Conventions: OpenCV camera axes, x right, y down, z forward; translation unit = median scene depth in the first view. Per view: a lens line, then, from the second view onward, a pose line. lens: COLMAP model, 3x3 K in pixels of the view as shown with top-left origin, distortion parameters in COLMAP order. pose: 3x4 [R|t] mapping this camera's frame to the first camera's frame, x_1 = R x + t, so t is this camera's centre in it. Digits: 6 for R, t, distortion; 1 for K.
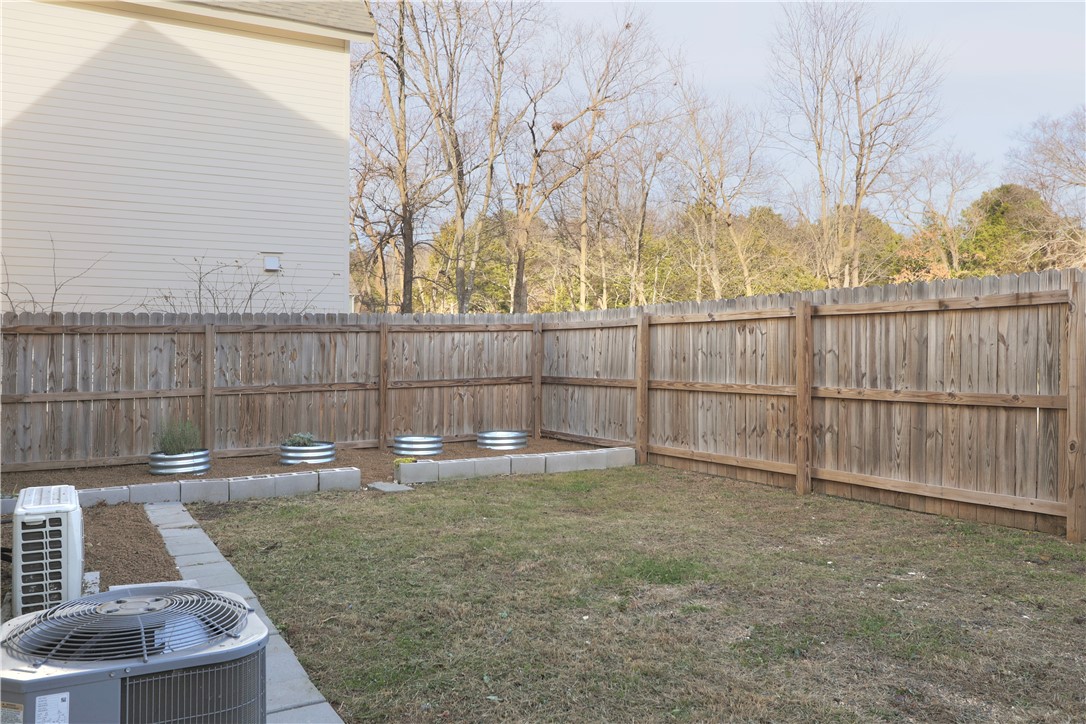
lens RADIAL K [[863.1, 0, 543.1], [0, 863.1, 357.2], [0, 0, 1]] dist [-0.002667, 0.001391]
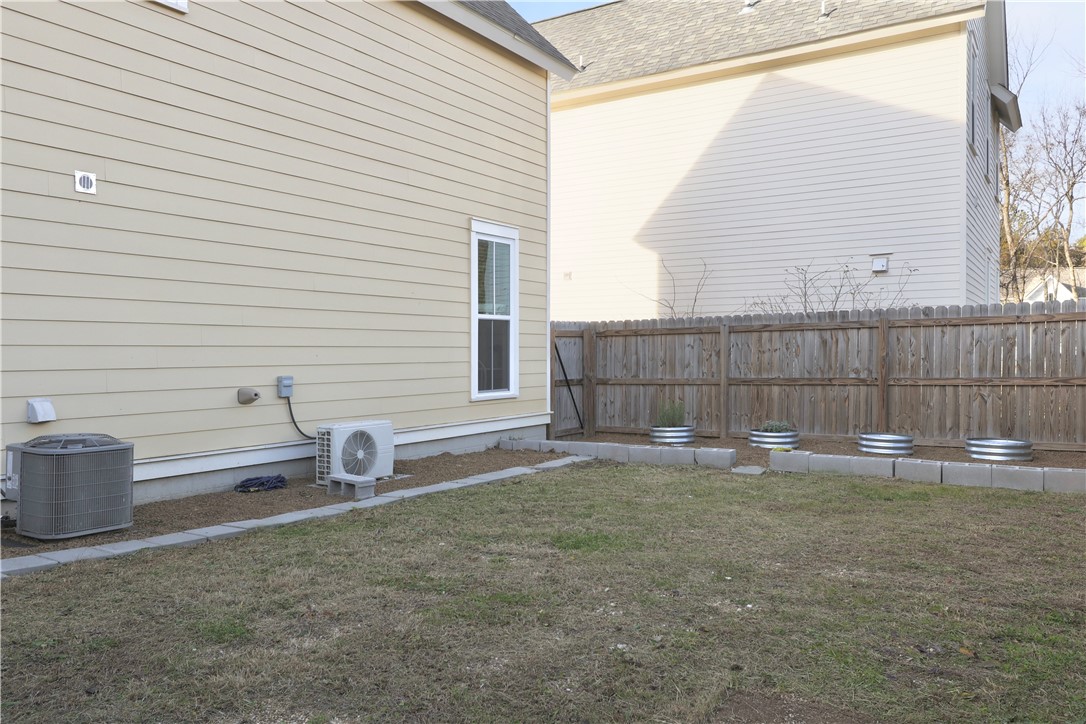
lens RADIAL K [[829.3, 0, 541.7], [0, 829.3, 361.4], [0, 0, 1]] dist [-0.006682, 0.001049]
pose [[0.472429, 0.007875, -0.881334, 0.548181], [-0.007942, 0.999958, 0.004677, 0.009809], [0.881333, 0.004790, 0.472471, 0.246116]]
